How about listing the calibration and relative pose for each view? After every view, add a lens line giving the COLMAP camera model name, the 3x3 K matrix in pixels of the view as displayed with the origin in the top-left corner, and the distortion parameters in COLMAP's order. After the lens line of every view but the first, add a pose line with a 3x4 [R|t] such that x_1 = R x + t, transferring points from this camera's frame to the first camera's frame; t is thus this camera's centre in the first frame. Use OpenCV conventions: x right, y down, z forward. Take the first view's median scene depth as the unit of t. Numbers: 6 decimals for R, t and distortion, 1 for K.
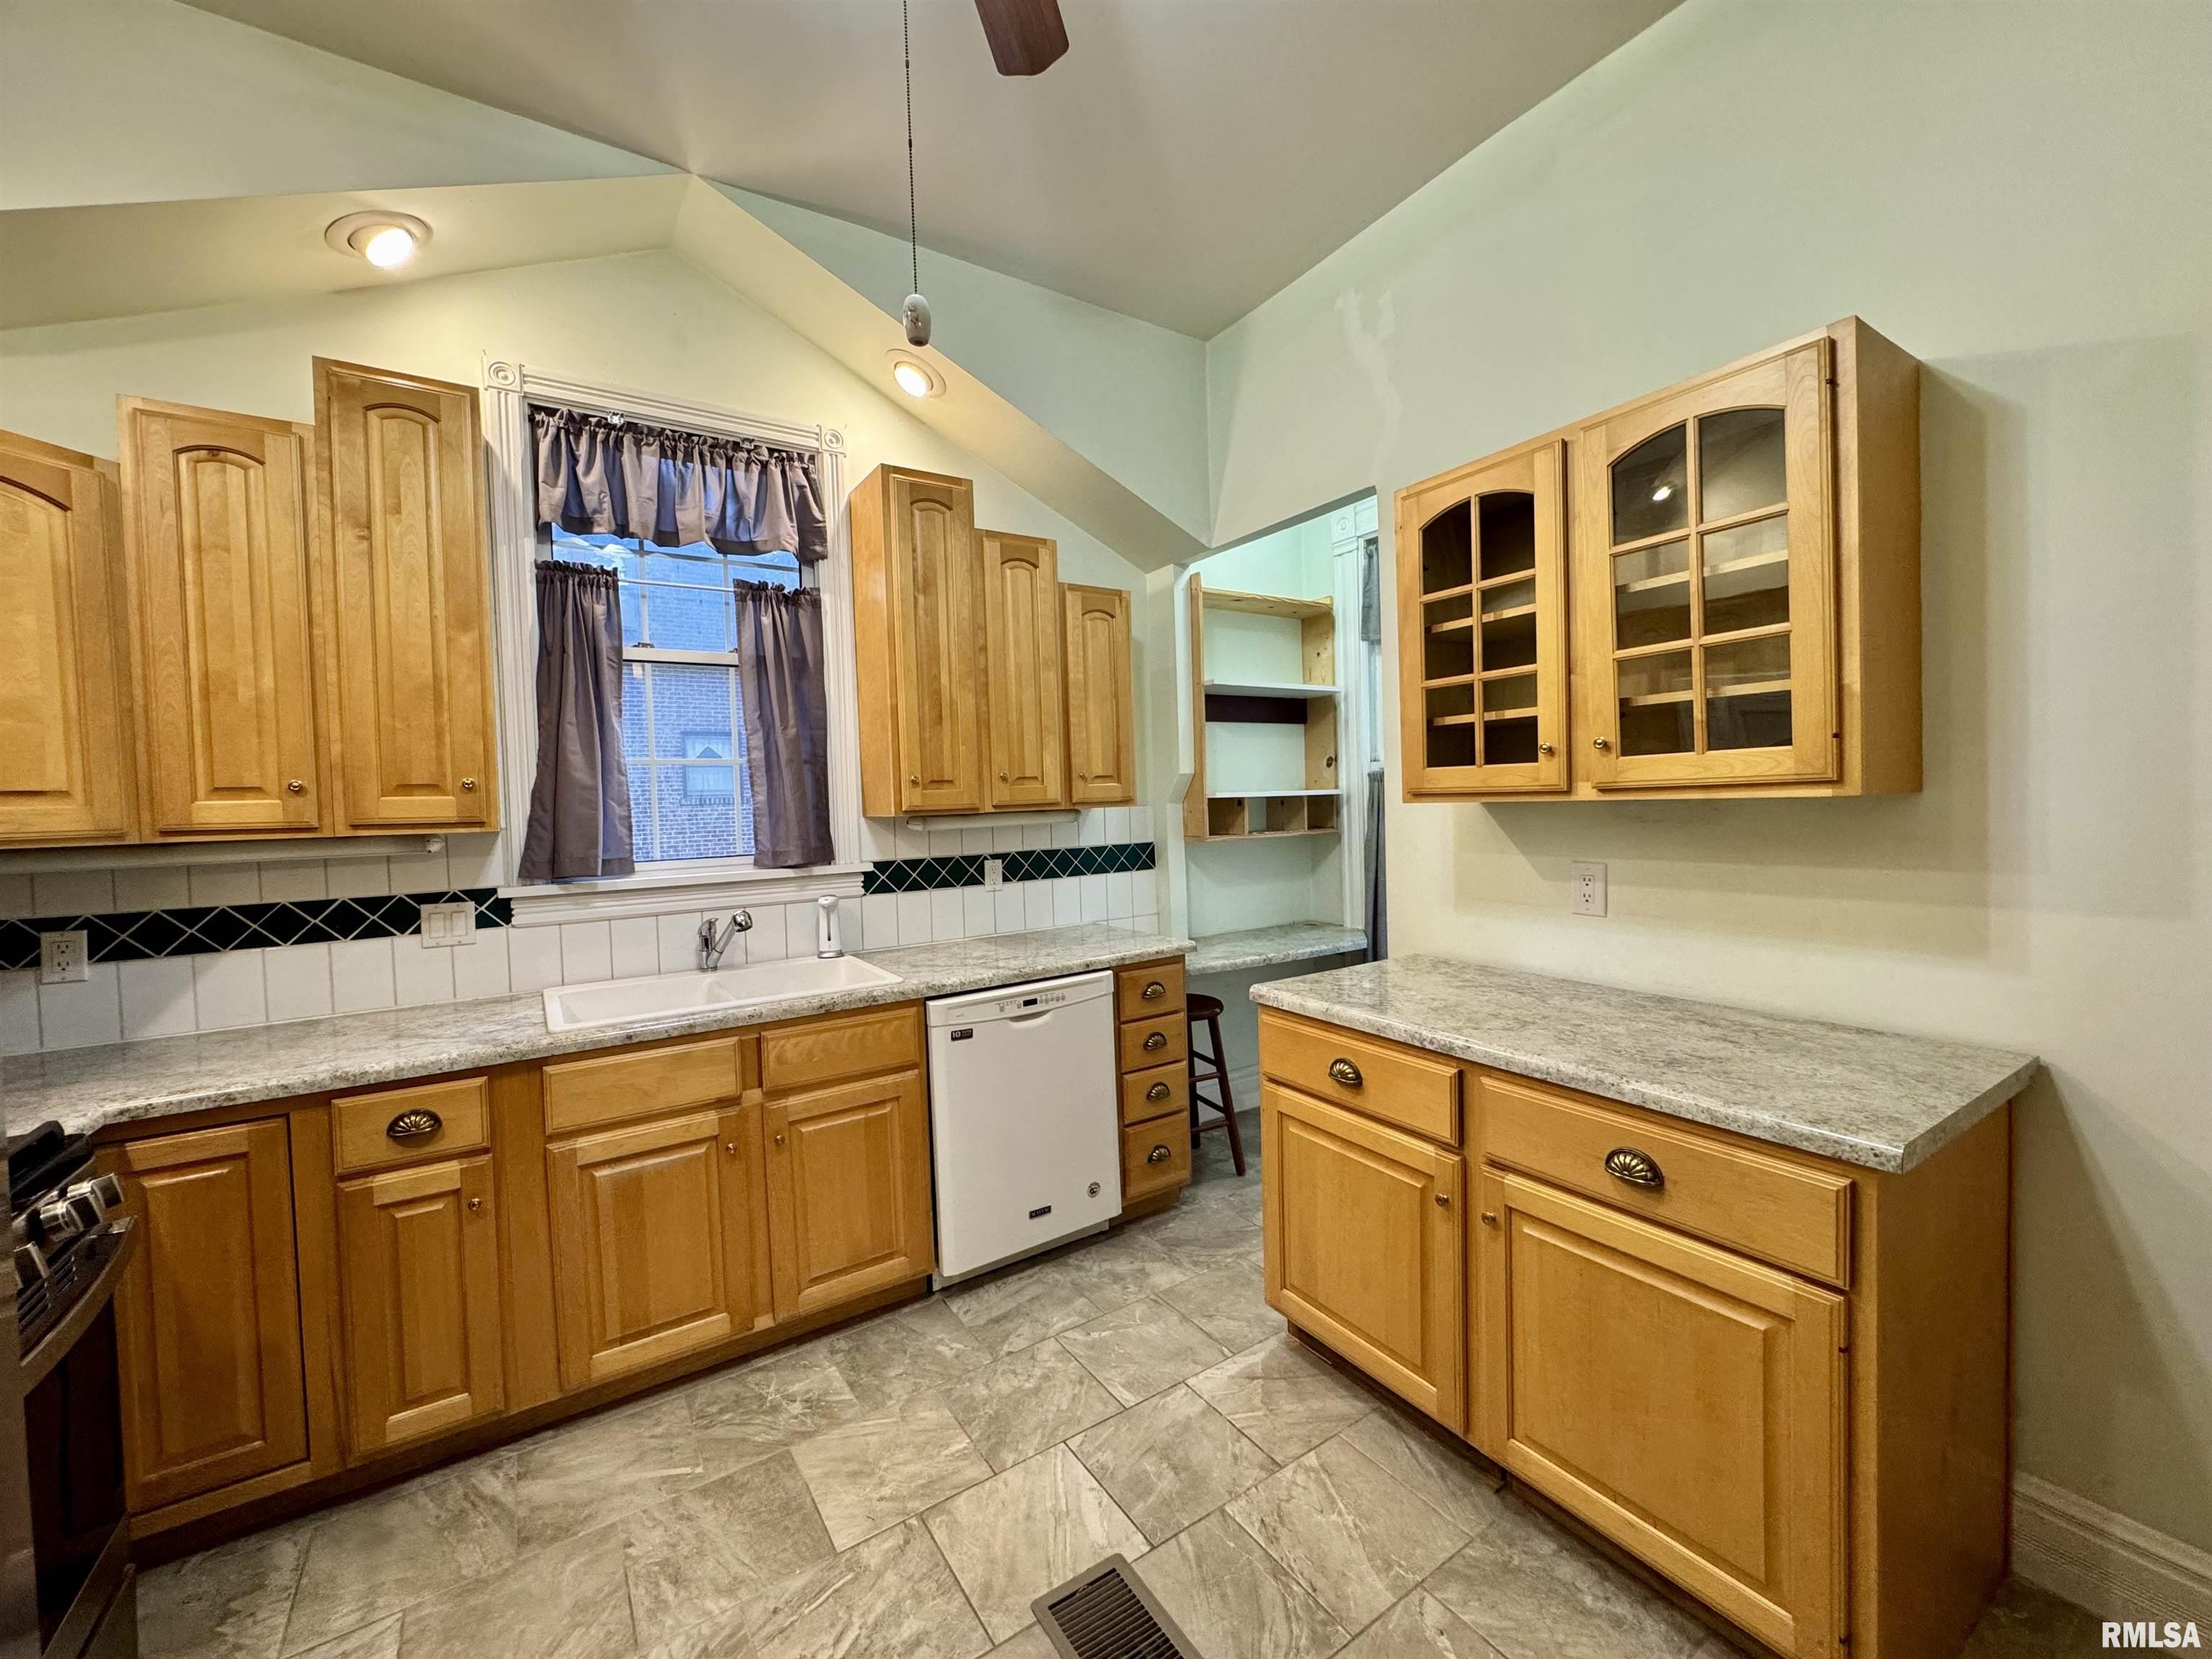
lens RADIAL K [[882.6, 0, 1106.7], [0, 882.6, 826.3], [0, 0, 1]] dist [-0.001878, -0.000010]
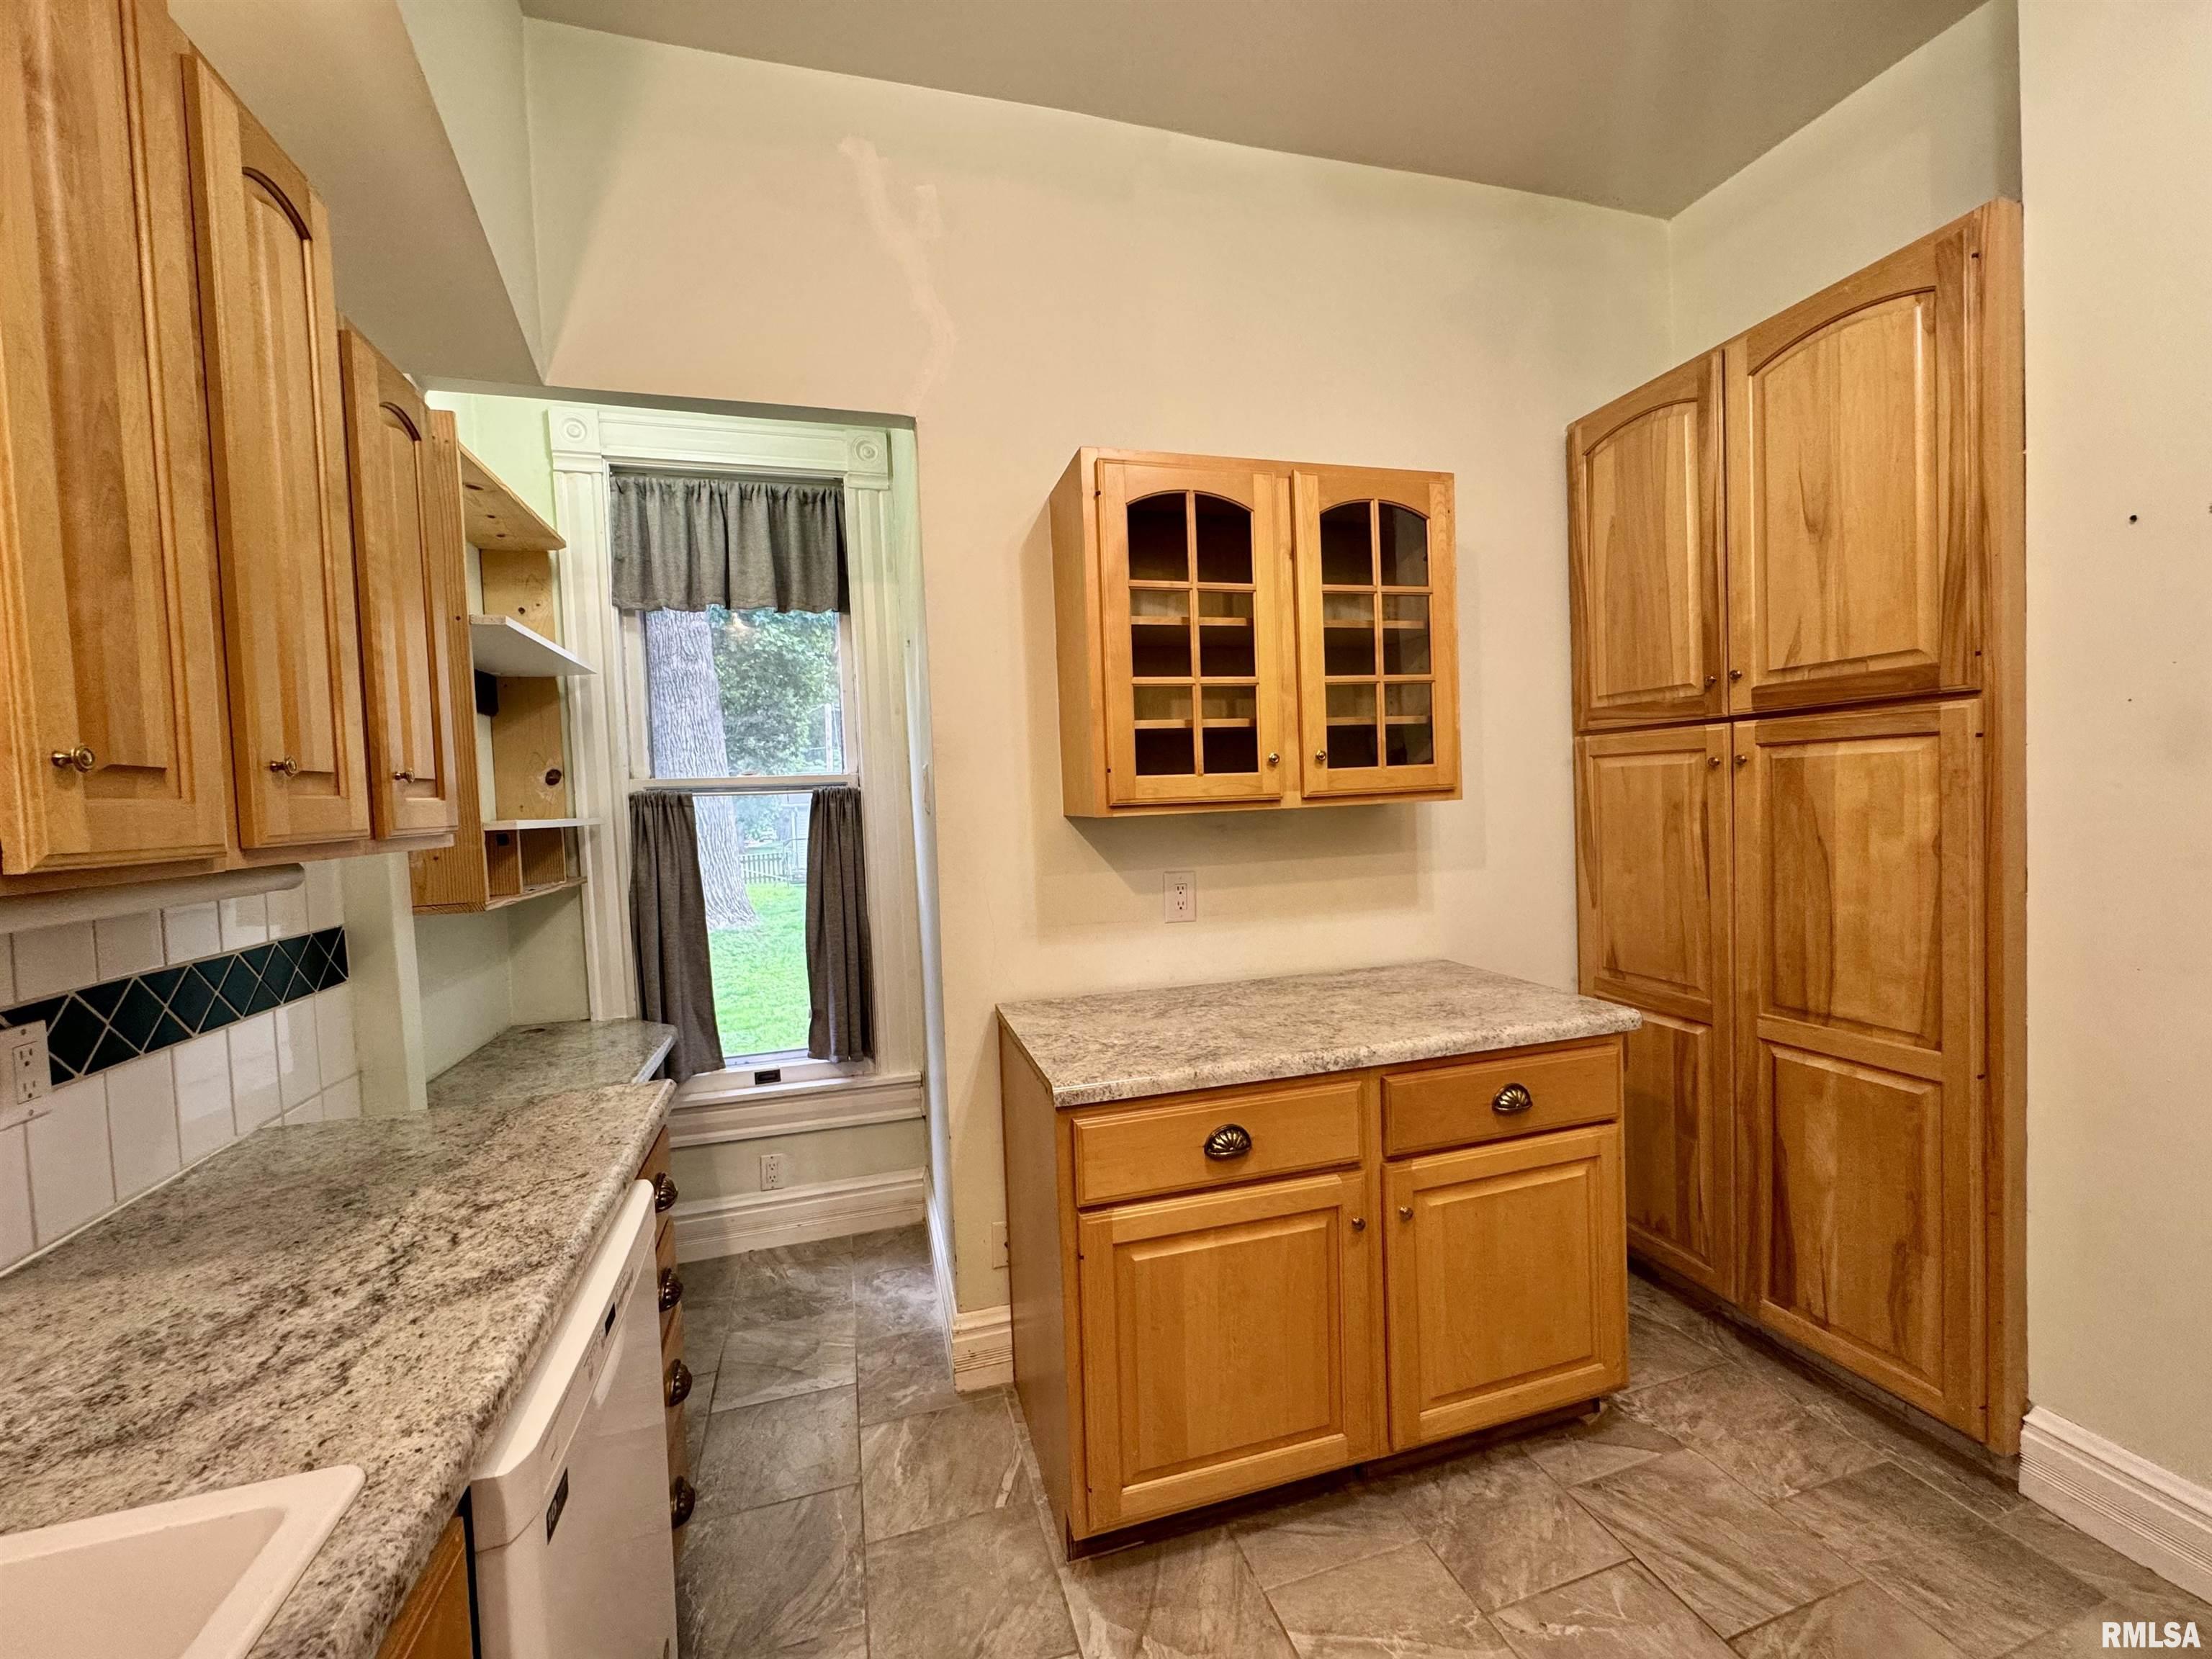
lens RADIAL K [[882.6, 0, 1106.7], [0, 882.6, 826.3], [0, 0, 1]] dist [-0.001878, -0.000010]
pose [[0.285950, -0.013407, 0.958151, -0.459913], [0.063065, 0.997998, -0.004856, -0.012591], [-0.956167, 0.061814, 0.286223, 0.732234]]
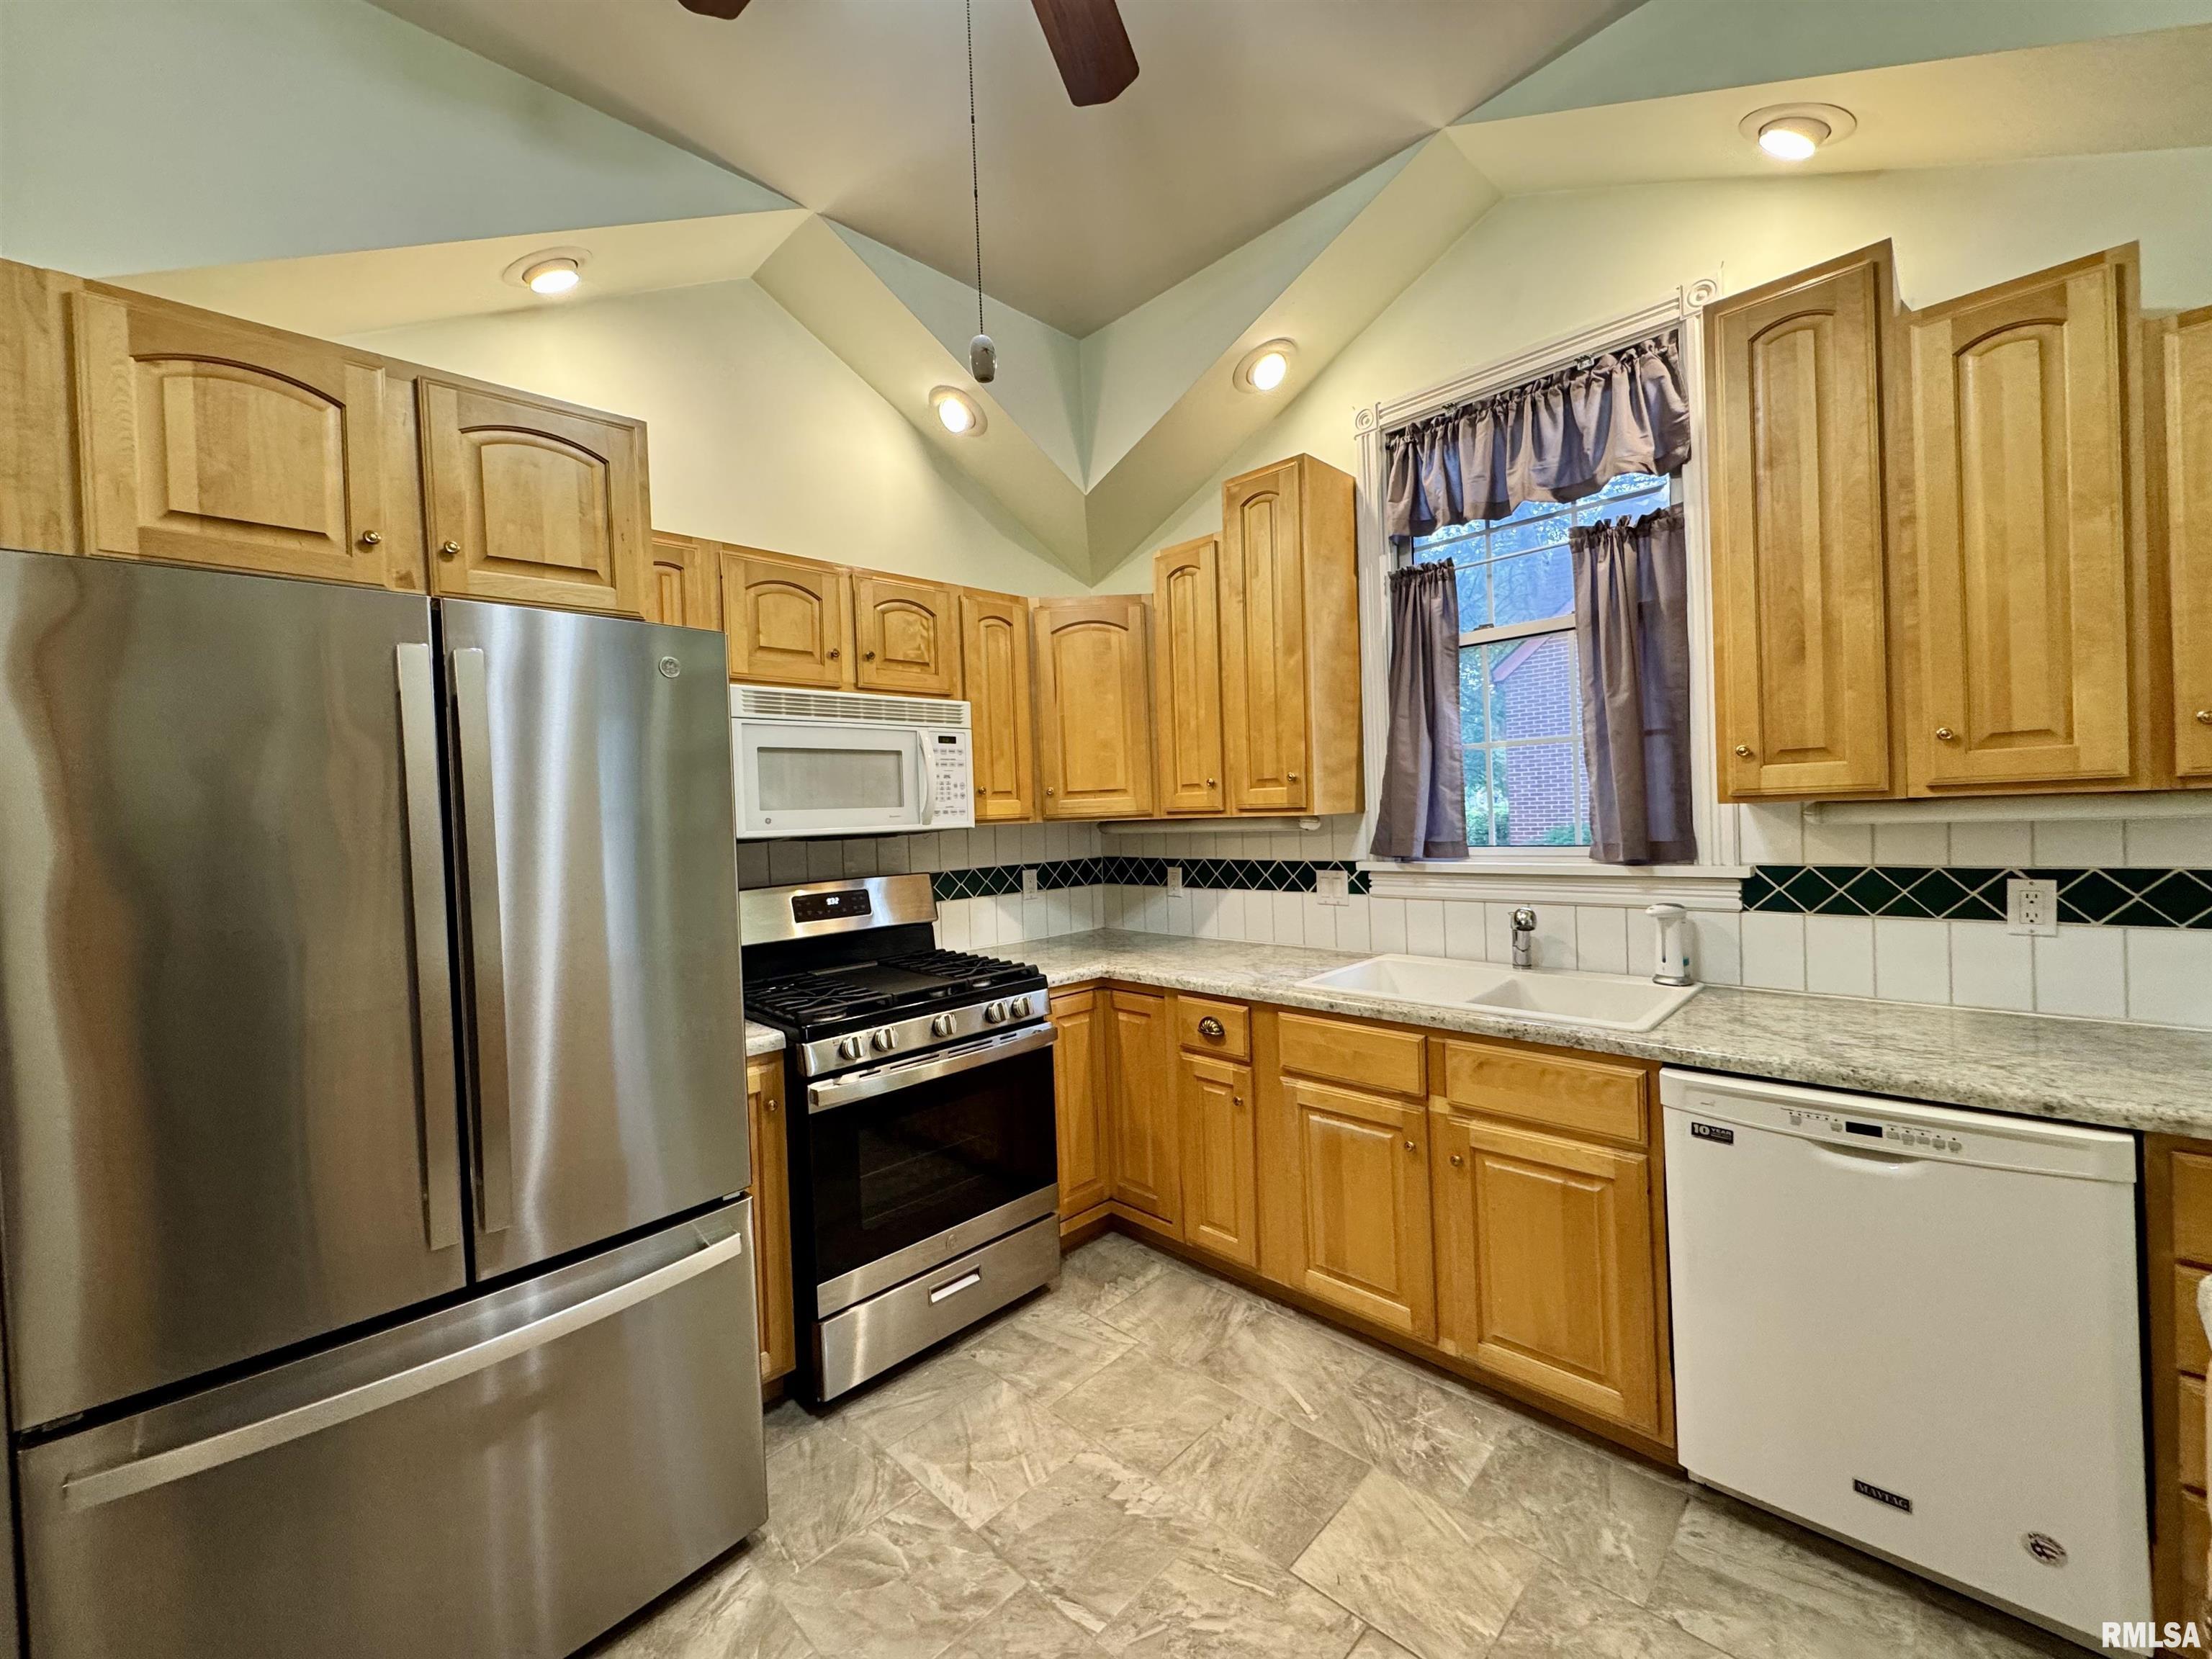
lens RADIAL K [[882.6, 0, 1106.7], [0, 882.6, 826.3], [0, 0, 1]] dist [-0.001878, -0.000010]
pose [[0.200363, 0.039382, -0.978930, 0.421027], [0.003016, 0.999162, 0.040813, -0.028194], [0.979717, -0.011130, 0.200076, 0.449190]]
